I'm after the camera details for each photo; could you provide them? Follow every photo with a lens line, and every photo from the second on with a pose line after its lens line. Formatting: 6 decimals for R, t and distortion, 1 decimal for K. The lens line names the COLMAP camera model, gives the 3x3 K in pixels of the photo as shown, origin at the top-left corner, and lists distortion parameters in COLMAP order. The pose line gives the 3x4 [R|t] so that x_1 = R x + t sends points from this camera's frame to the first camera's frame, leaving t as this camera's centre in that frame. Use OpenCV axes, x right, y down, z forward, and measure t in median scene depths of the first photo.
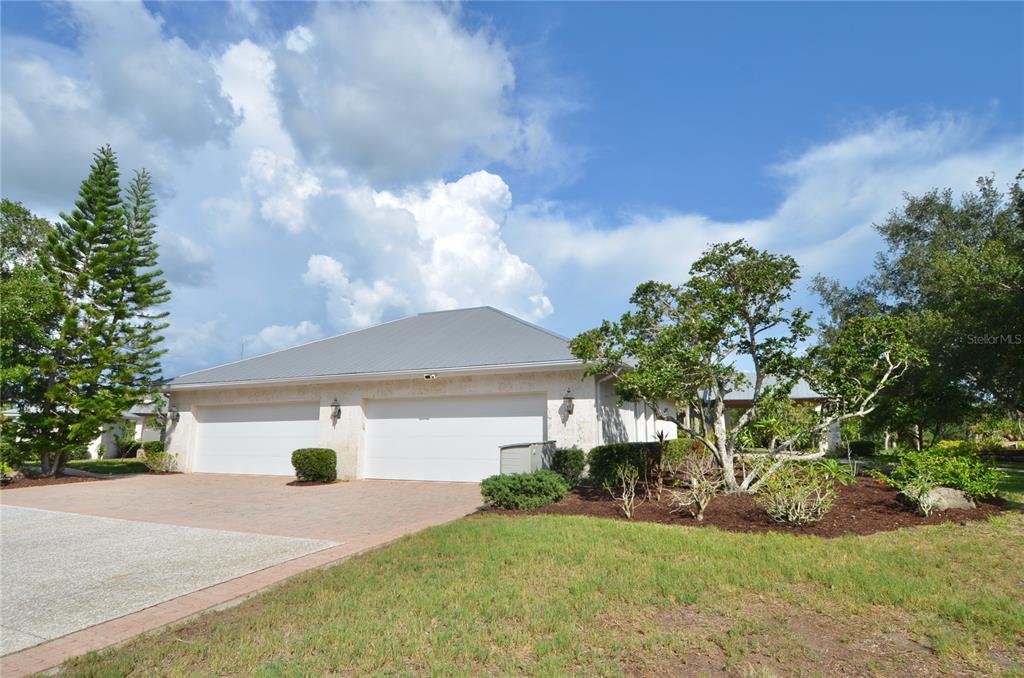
lens RADIAL K [[534.5, 0, 514.2], [0, 534.5, 345.0], [0, 0, 1]] dist [-0.000242, -0.001785]
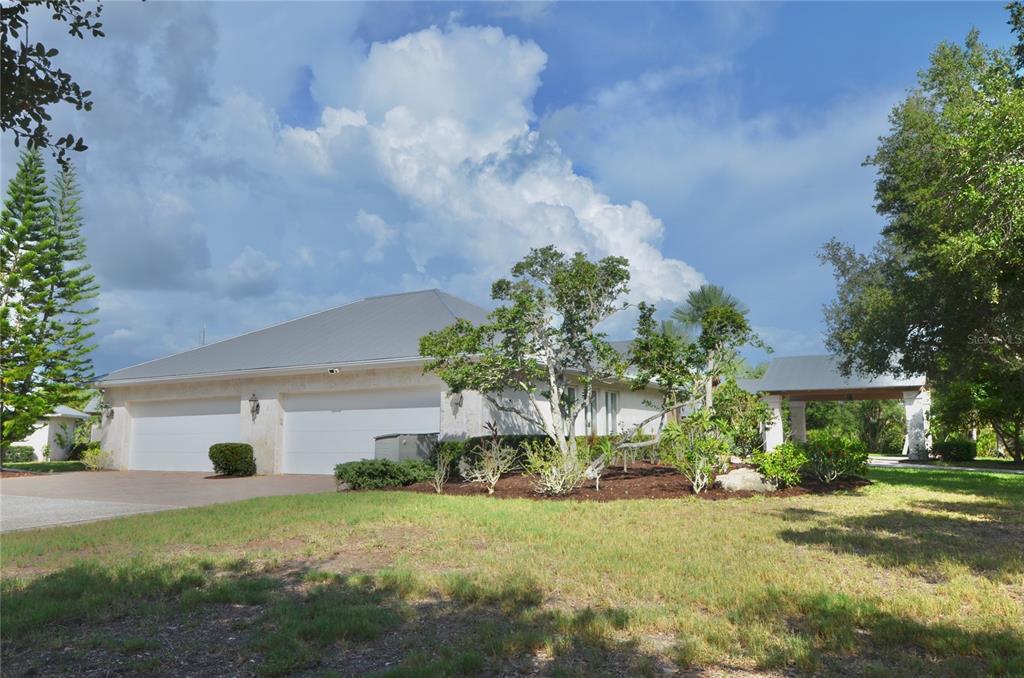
lens RADIAL K [[712.6, 0, 511.4], [0, 712.6, 336.9], [0, 0, 1]] dist [-0.011220, 0.001963]
pose [[0.995808, -0.018188, -0.089646, 0.241764], [0.020536, 0.999468, 0.025333, -0.025894], [0.089138, -0.027068, 0.995651, -0.247634]]
